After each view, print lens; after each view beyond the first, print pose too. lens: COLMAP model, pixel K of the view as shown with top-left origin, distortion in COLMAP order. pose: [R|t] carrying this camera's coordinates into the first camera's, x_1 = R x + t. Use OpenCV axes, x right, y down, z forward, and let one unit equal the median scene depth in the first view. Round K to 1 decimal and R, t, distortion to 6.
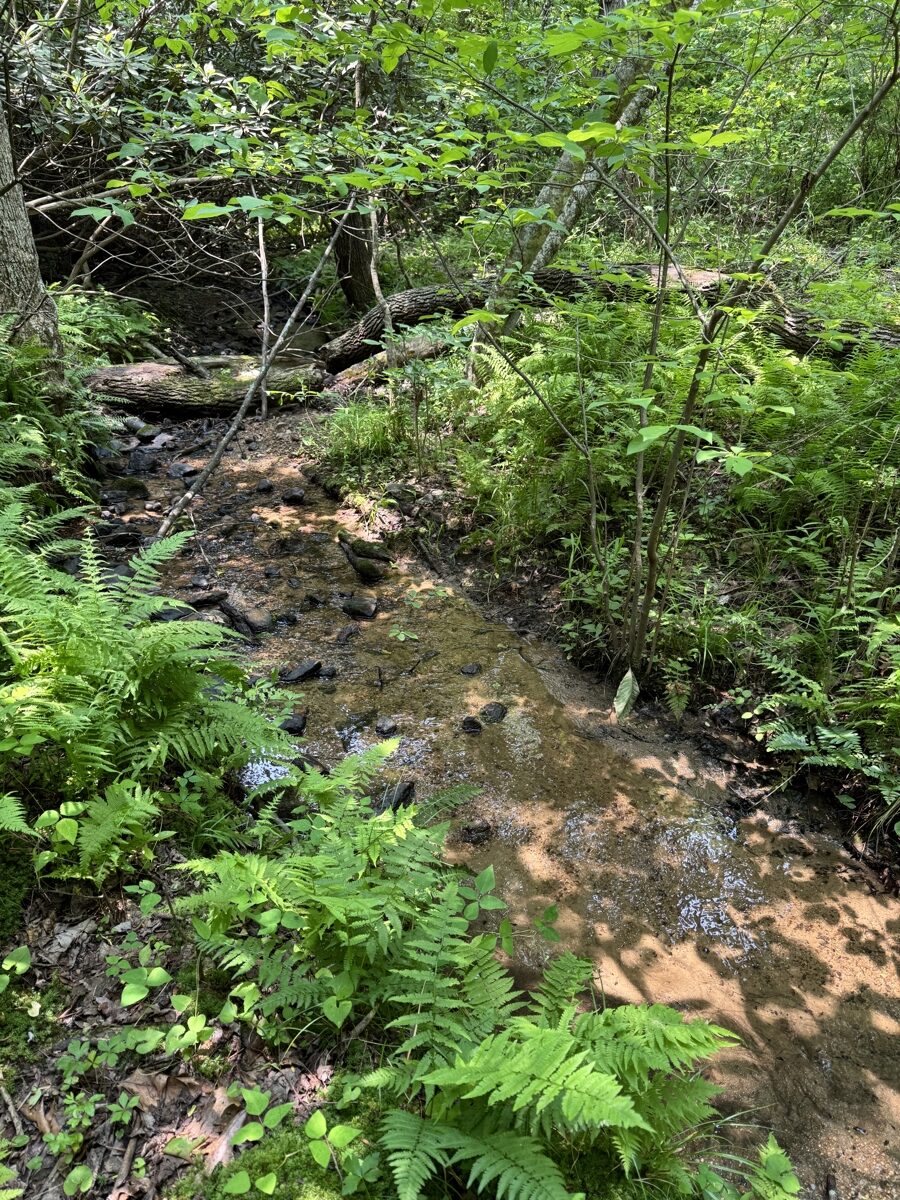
lens RADIAL K [[825.0, 0, 450.0], [0, 825.0, 600.0], [0, 0, 1]] dist [0.124395, -0.129933]
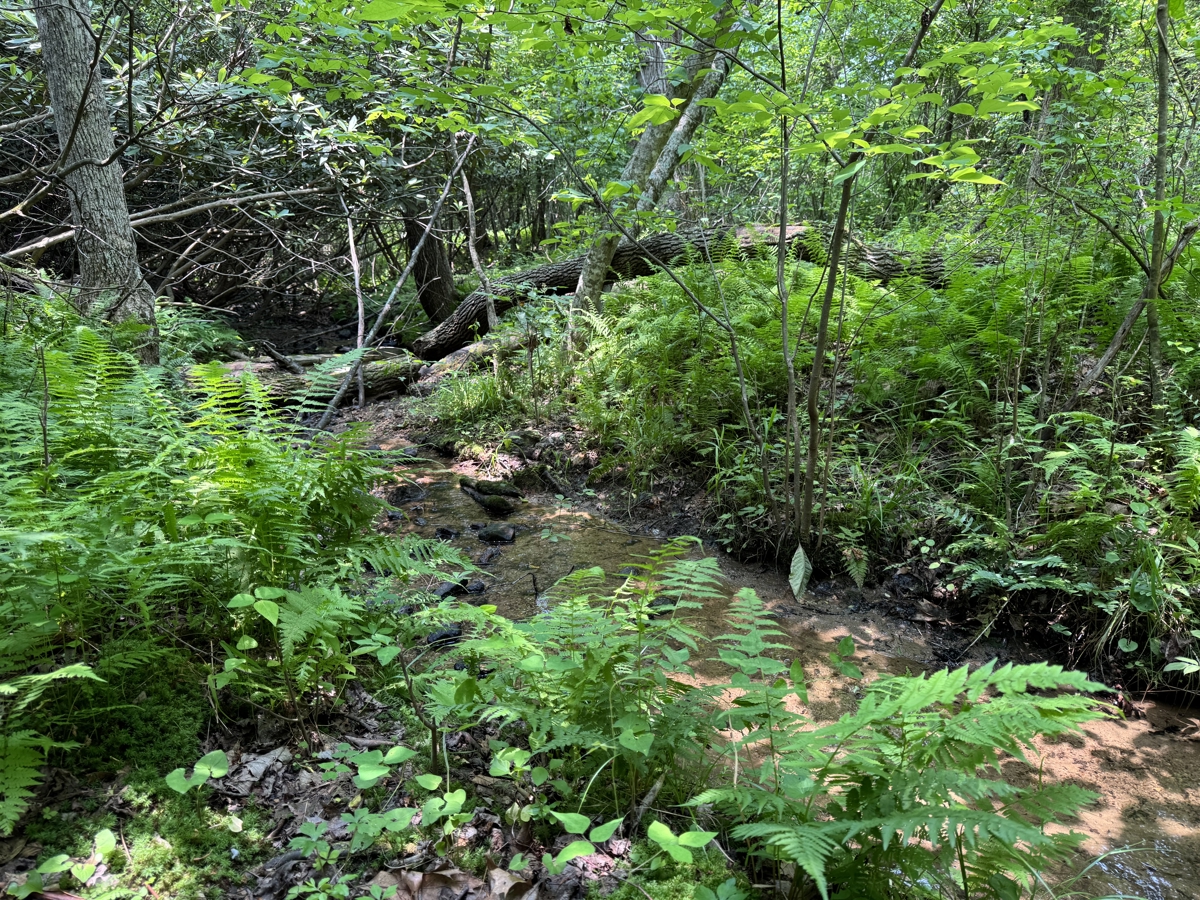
lens RADIAL K [[825.0, 0, 600.0], [0, 825.0, 450.0], [0, 0, 1]] dist [0.124395, -0.129933]
pose [[0.993121, -0.070913, 0.093174, -0.061975], [0.088902, 0.974528, -0.205891, 0.102622], [-0.076201, 0.212758, 0.974129, 0.041348]]
